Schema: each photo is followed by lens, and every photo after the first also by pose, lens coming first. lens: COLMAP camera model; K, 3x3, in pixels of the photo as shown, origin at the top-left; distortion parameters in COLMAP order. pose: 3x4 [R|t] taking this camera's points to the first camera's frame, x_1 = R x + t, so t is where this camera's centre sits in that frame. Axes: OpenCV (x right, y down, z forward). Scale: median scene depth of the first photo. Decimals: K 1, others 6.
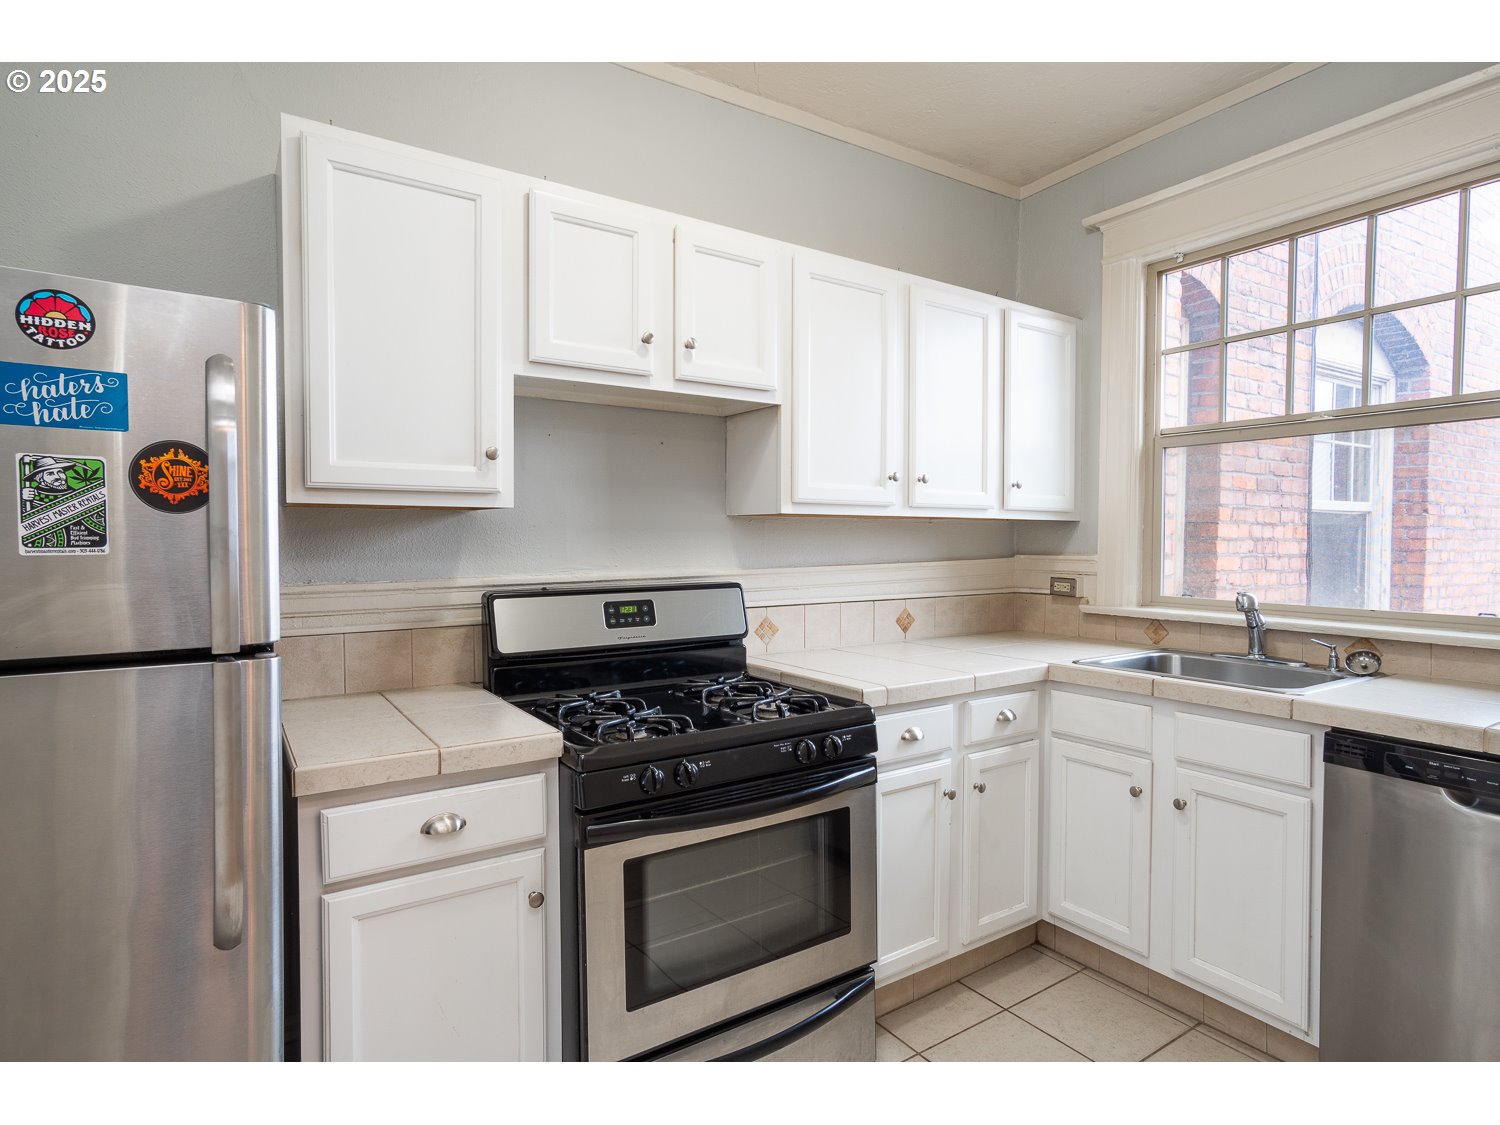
lens RADIAL K [[806.5, 0, 750.2], [0, 806.5, 560.7], [0, 0, 1]] dist [-0.004432, 0.017735]
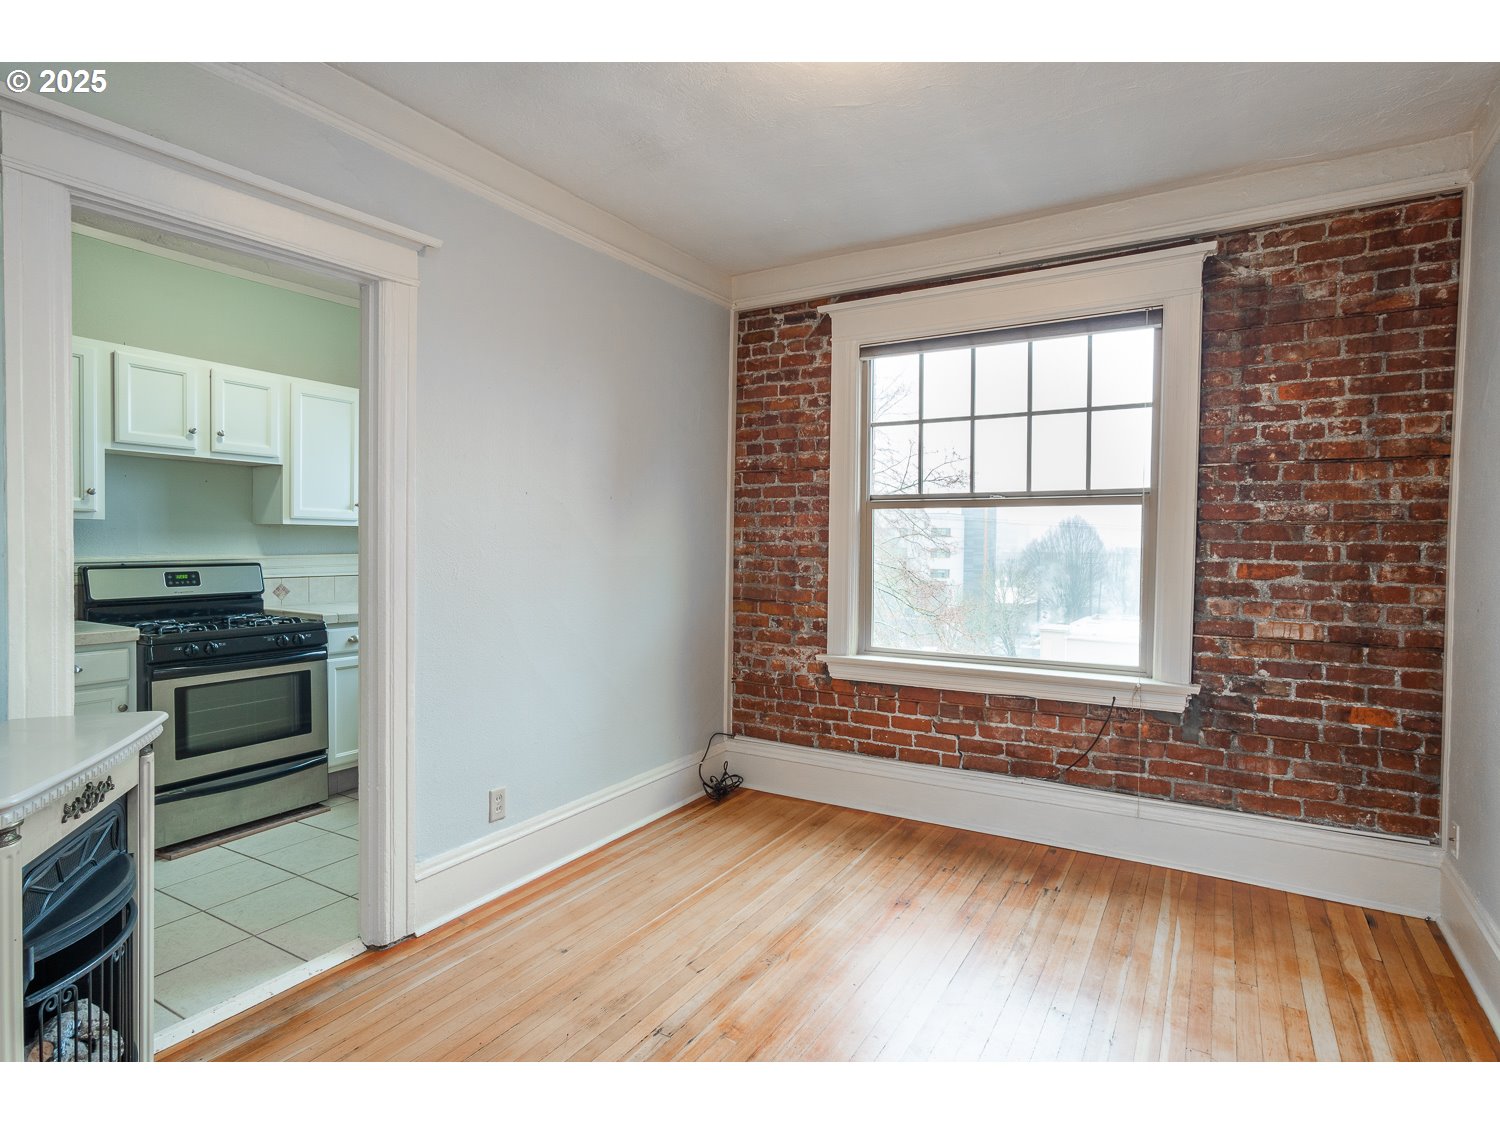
lens RADIAL K [[806.5, 0, 746.4], [0, 806.5, 564.1], [0, 0, 1]] dist [-0.004432, 0.017735]
pose [[0.904738, 0.003365, 0.425954, 0.233156], [-0.005070, 0.999983, 0.002869, 0.023531], [-0.425938, -0.004755, 0.904740, -1.228671]]
